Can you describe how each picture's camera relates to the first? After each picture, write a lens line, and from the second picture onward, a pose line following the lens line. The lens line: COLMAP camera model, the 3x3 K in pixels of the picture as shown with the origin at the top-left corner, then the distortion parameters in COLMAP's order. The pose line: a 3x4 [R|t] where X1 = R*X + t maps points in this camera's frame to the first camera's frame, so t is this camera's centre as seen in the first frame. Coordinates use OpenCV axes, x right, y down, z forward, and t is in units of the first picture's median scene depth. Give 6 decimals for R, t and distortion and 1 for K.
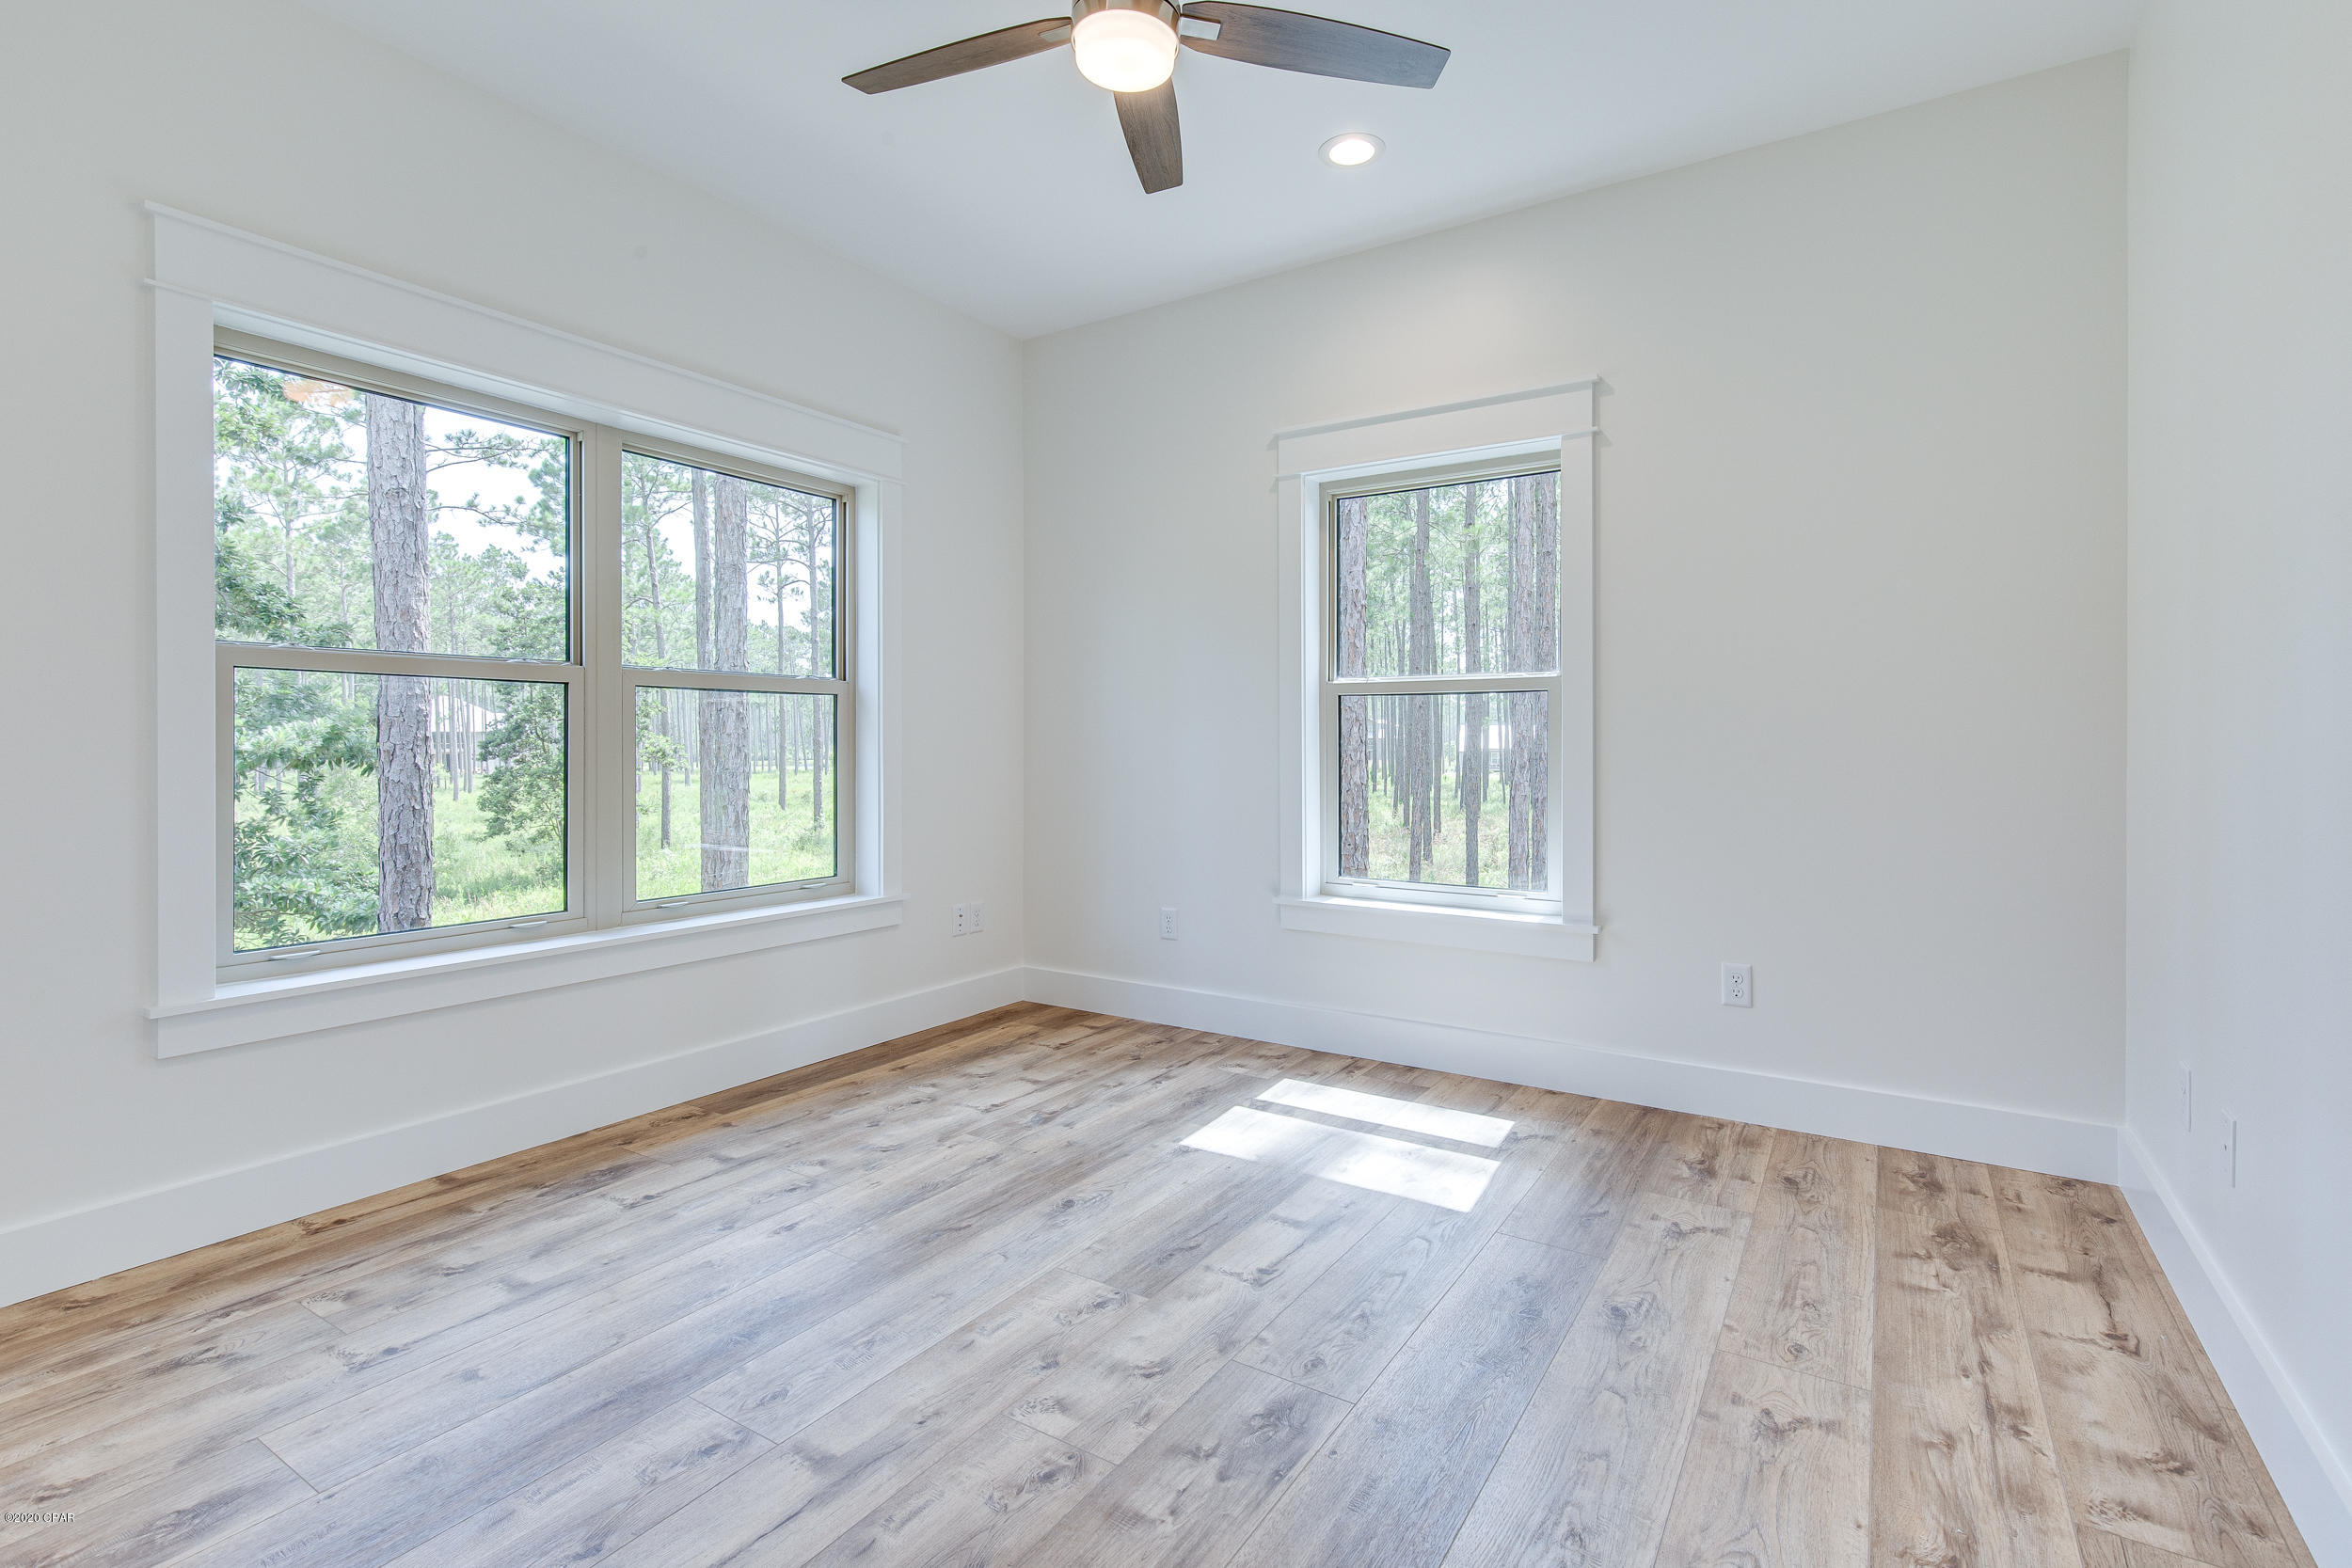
lens RADIAL K [[1095.2, 0, 1224.6], [0, 1095.2, 744.7], [0, 0, 1]] dist [0.003547, -0.000255]
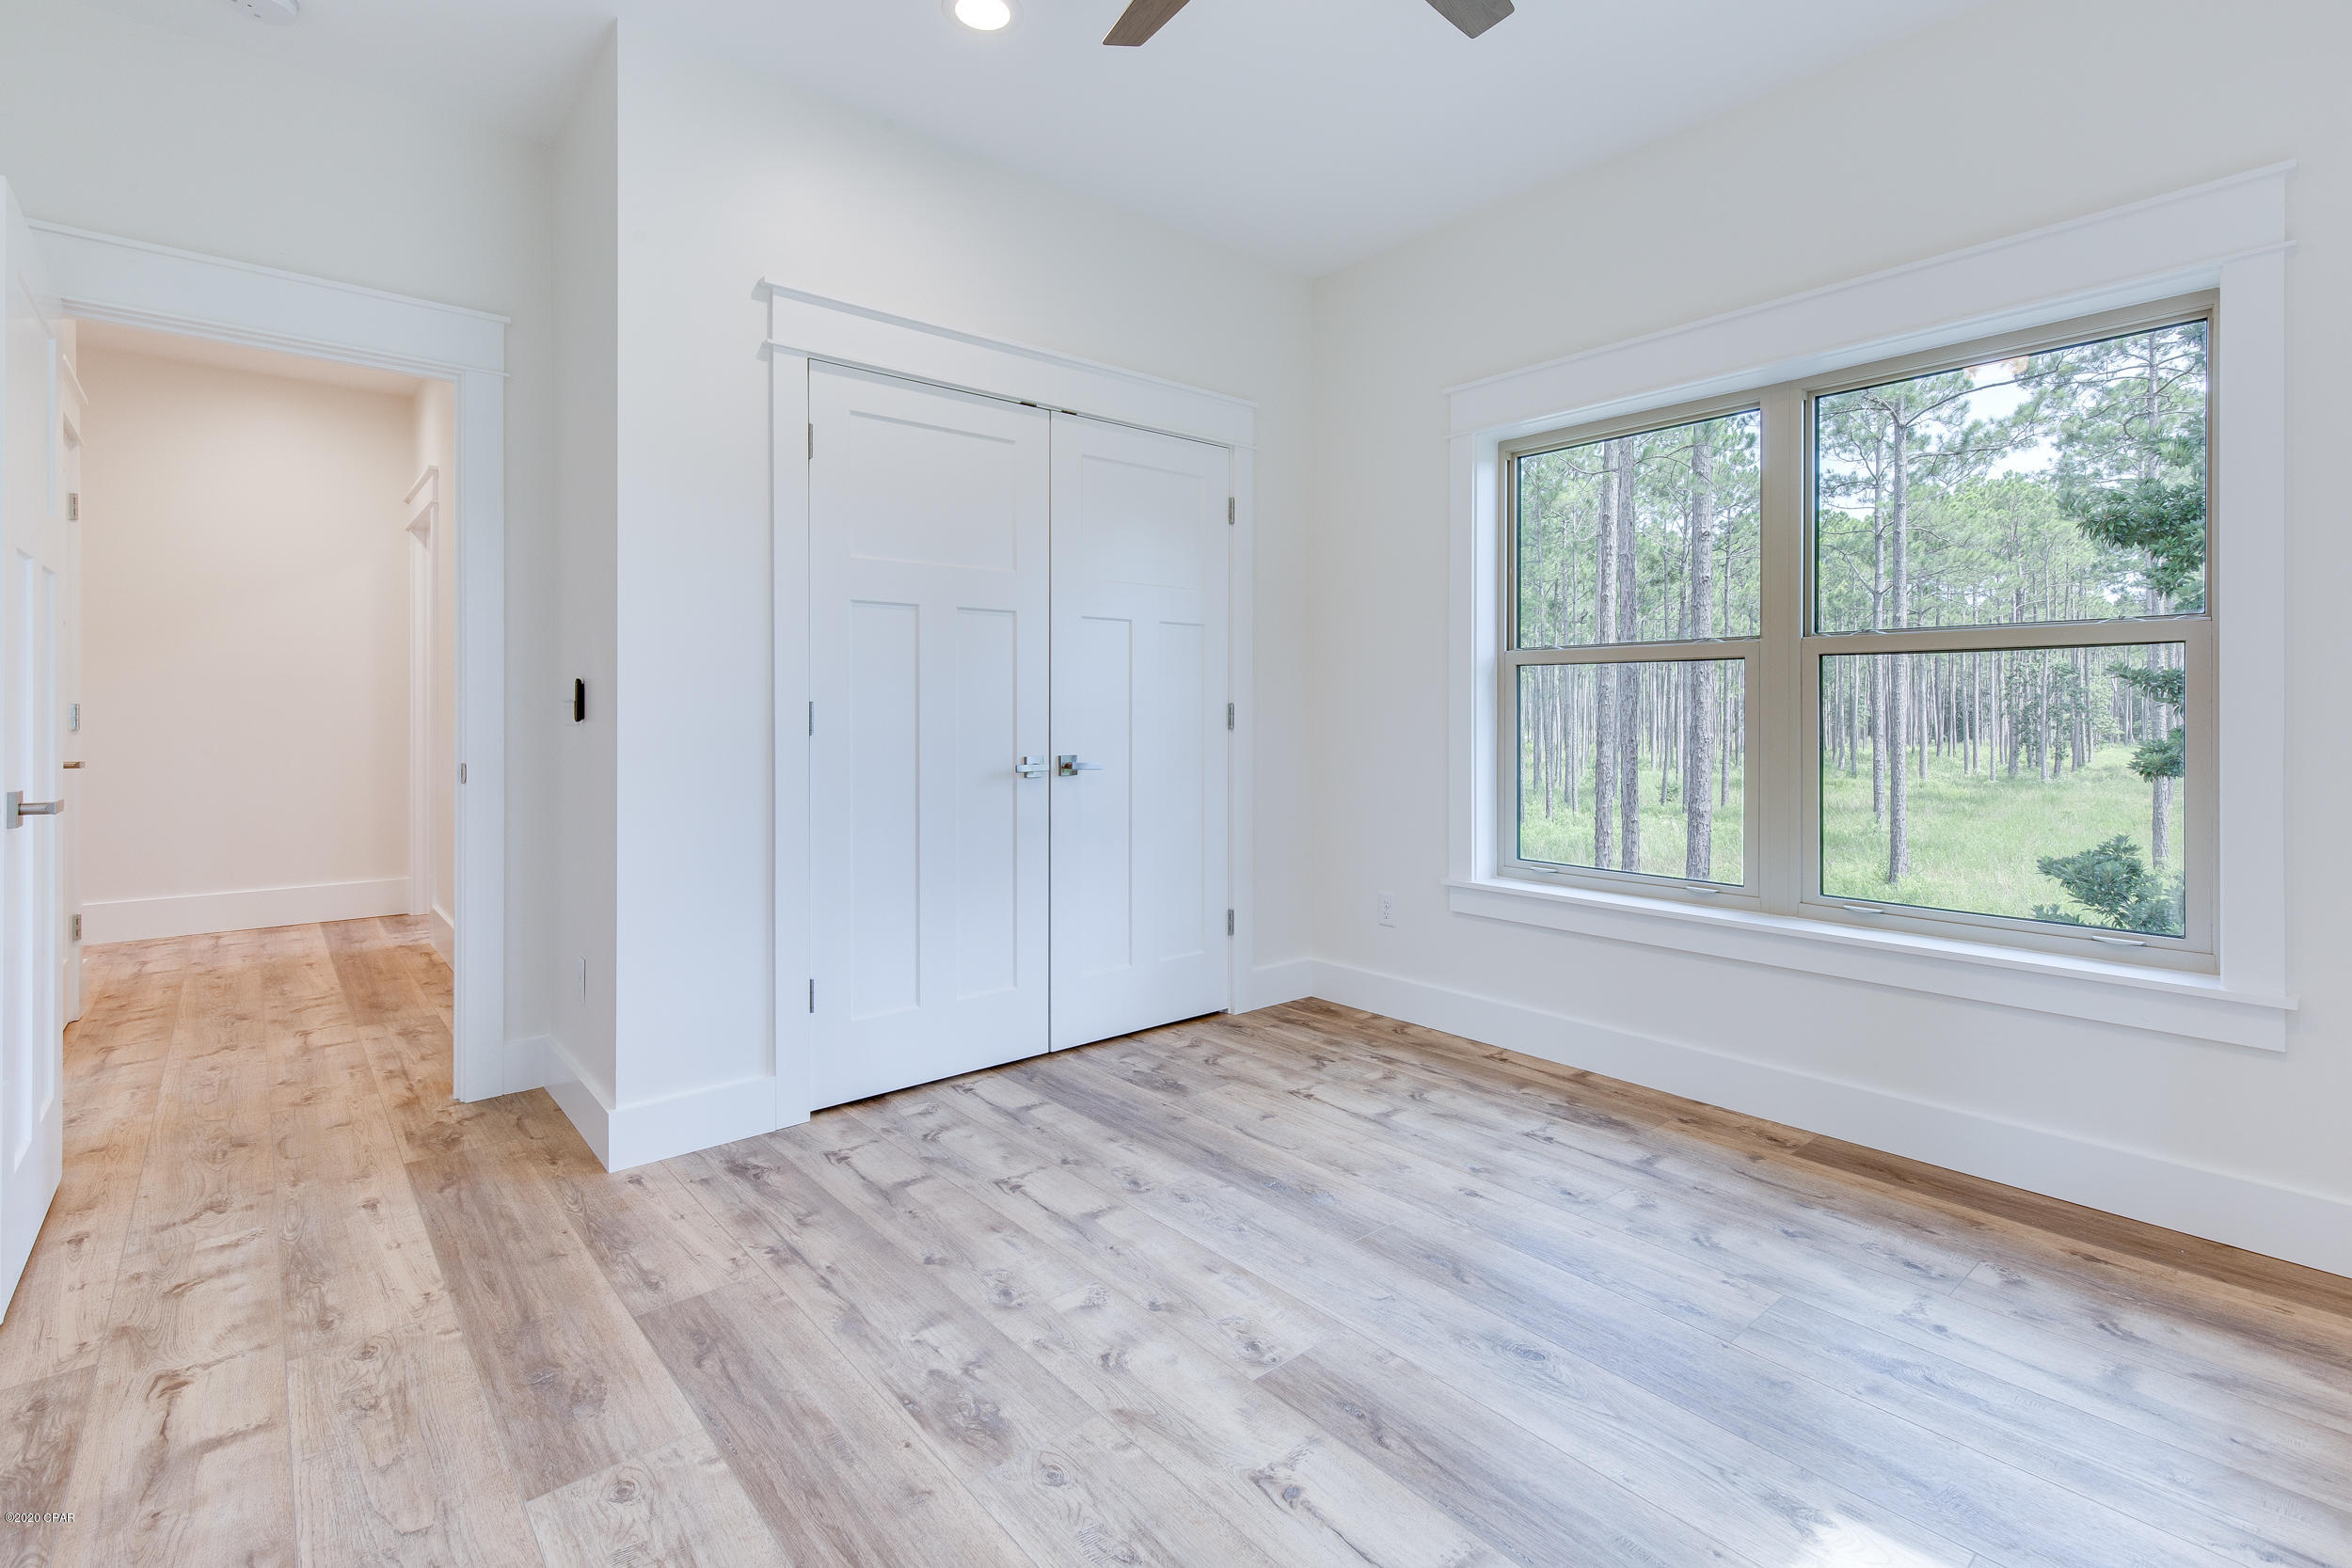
lens RADIAL K [[1095.2, 0, 1181.7], [0, 1095.2, 781.6], [0, 0, 1]] dist [0.003547, -0.000255]
pose [[-0.315554, 0.060440, -0.946981, 0.654873], [-0.007074, 0.997792, 0.066041, -0.008282], [0.948881, 0.027538, -0.314430, 1.093362]]
